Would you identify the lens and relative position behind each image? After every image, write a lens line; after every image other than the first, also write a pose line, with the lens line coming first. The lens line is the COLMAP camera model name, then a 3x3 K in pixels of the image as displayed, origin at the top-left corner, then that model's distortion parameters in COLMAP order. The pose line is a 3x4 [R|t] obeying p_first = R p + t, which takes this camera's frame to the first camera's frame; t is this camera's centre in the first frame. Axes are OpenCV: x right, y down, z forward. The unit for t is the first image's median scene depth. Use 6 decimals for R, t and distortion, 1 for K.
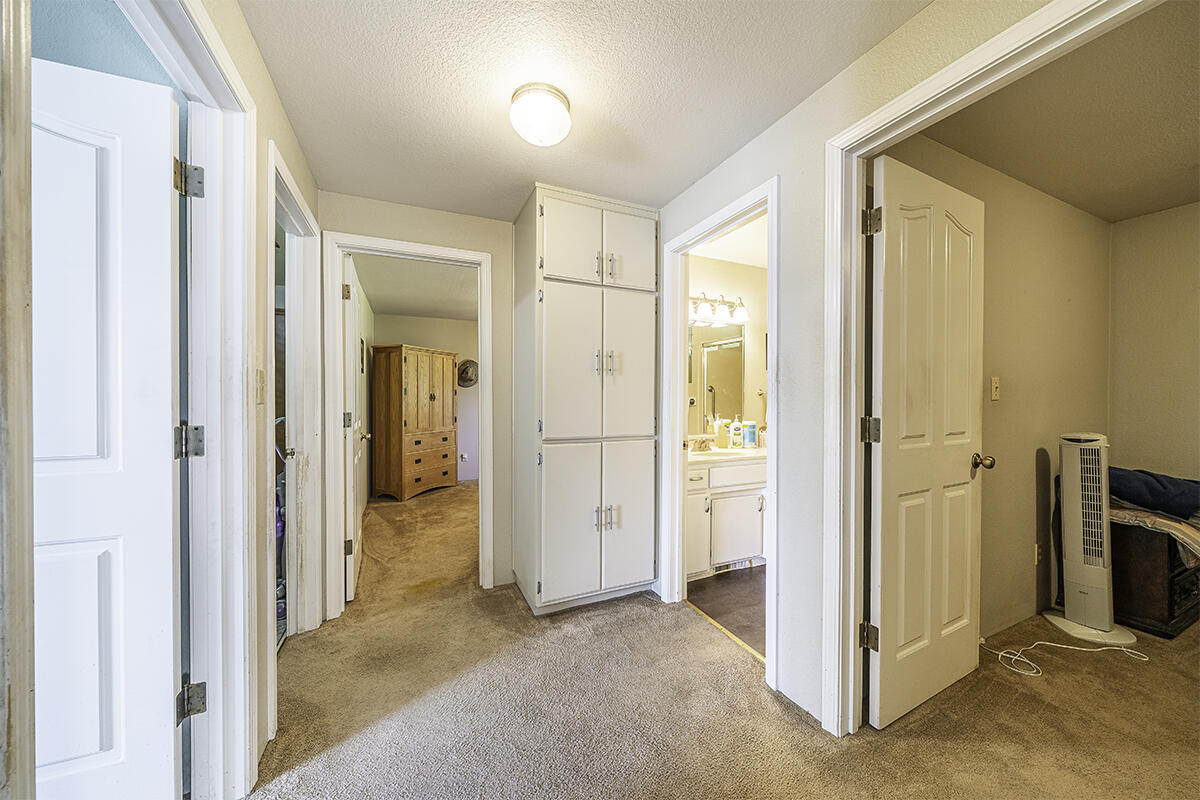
lens RADIAL K [[411.1, 0, 600.6], [0, 411.1, 402.5], [0, 0, 1]] dist [-0.002055, -0.000206]
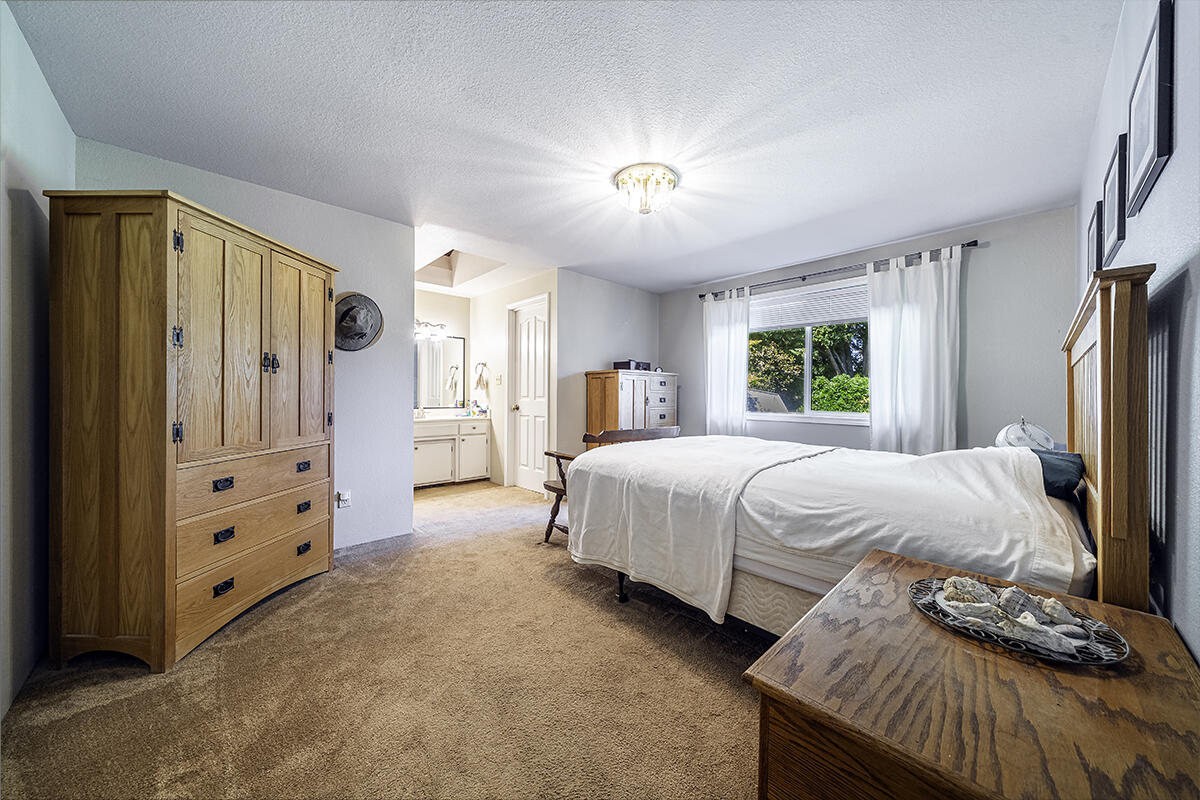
lens RADIAL K [[411.1, 0, 603.5], [0, 411.1, 397.9], [0, 0, 1]] dist [-0.002055, -0.000206]
pose [[0.943965, 0.004077, 0.330021, -0.253907], [-0.003663, 0.999992, -0.001876, 0.021524], [-0.330026, 0.000562, 0.943972, 0.561293]]
